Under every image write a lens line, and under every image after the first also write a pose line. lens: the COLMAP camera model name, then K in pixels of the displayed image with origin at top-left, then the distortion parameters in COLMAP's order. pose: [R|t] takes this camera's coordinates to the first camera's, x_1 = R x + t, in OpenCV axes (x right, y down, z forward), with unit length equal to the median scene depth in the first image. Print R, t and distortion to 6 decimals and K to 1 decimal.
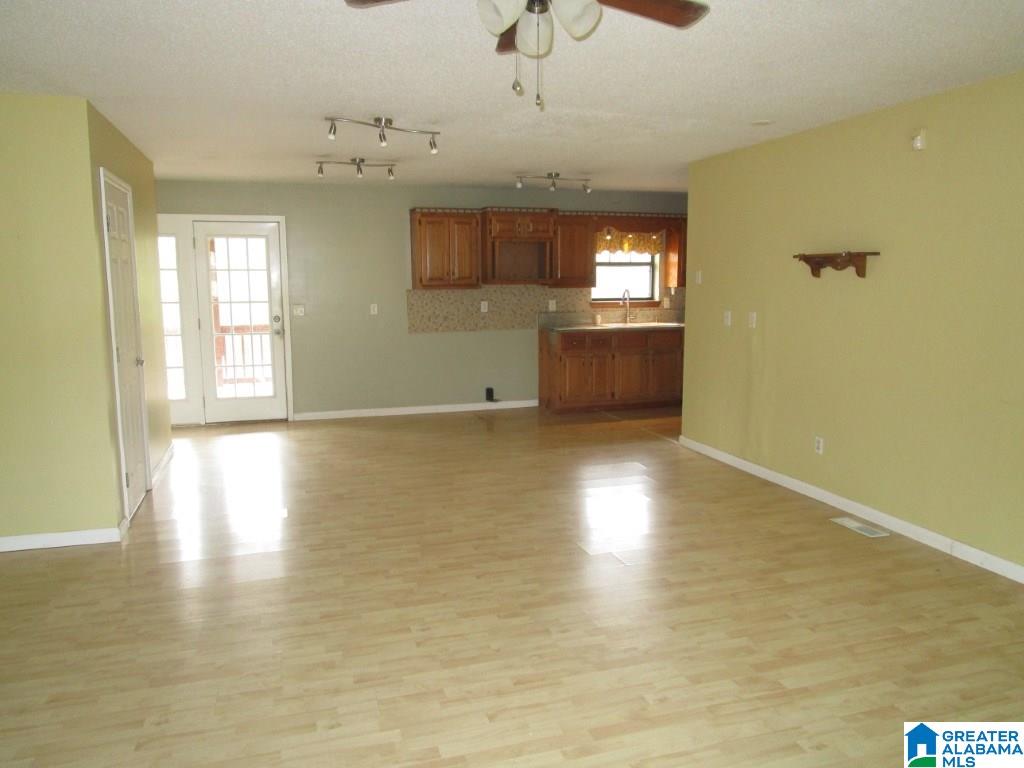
lens RADIAL K [[731.3, 0, 508.7], [0, 731.3, 384.3], [0, 0, 1]] dist [-0.029957, 0.001995]
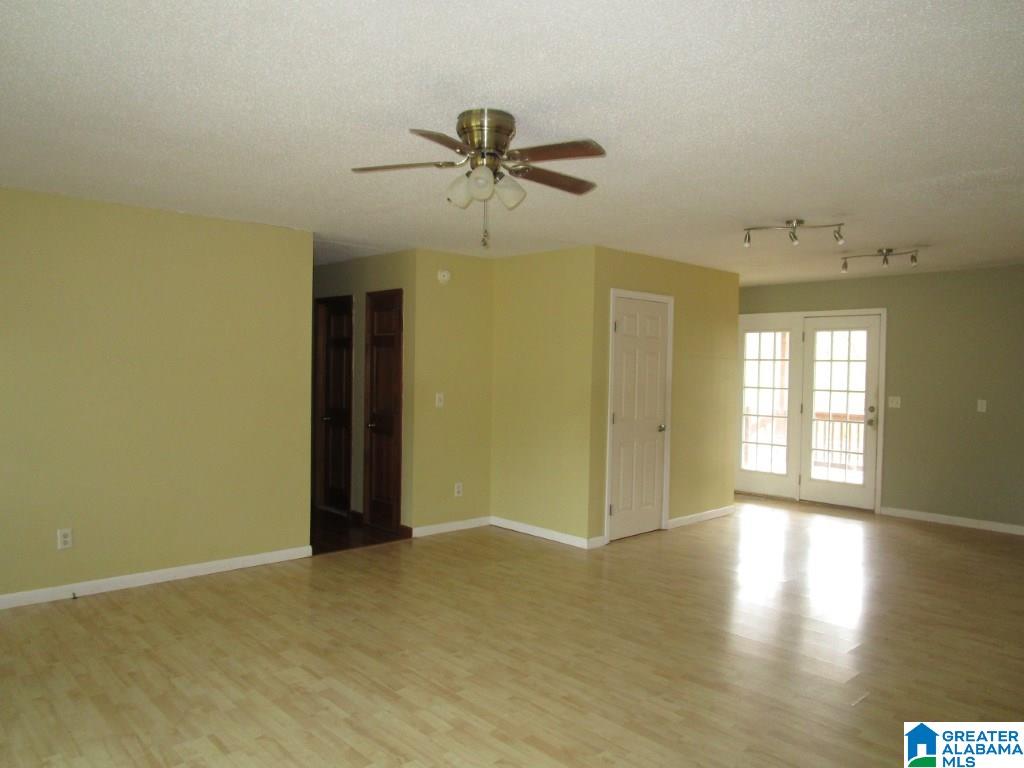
lens RADIAL K [[731.3, 0, 508.7], [0, 731.3, 384.3], [0, 0, 1]] dist [-0.029957, 0.001995]
pose [[0.426185, 0.030539, -0.904120, 0.633495], [-0.145168, 0.988787, -0.035031, -0.026681], [0.892912, 0.146179, 0.425840, 0.203117]]
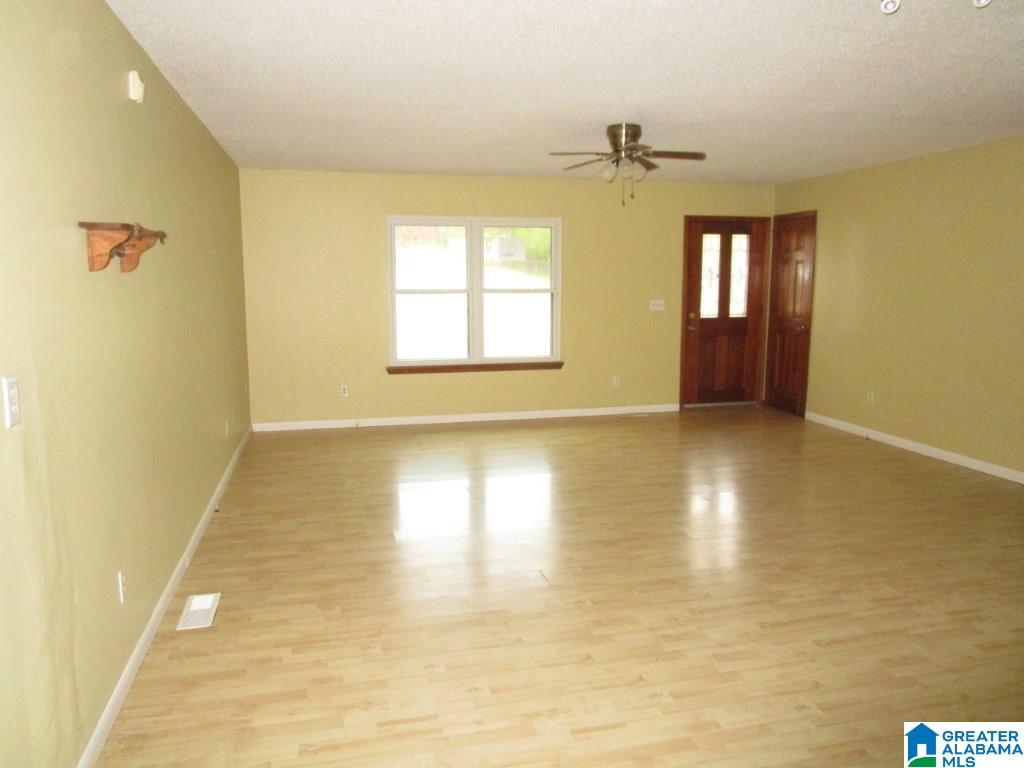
lens RADIAL K [[731.3, 0, 508.7], [0, 731.3, 384.3], [0, 0, 1]] dist [-0.029957, 0.001995]
pose [[-0.997858, -0.002256, 0.065377, 0.118627], [0.016150, 0.959971, 0.279633, -0.224307], [-0.063391, 0.280090, -0.957879, 1.607412]]
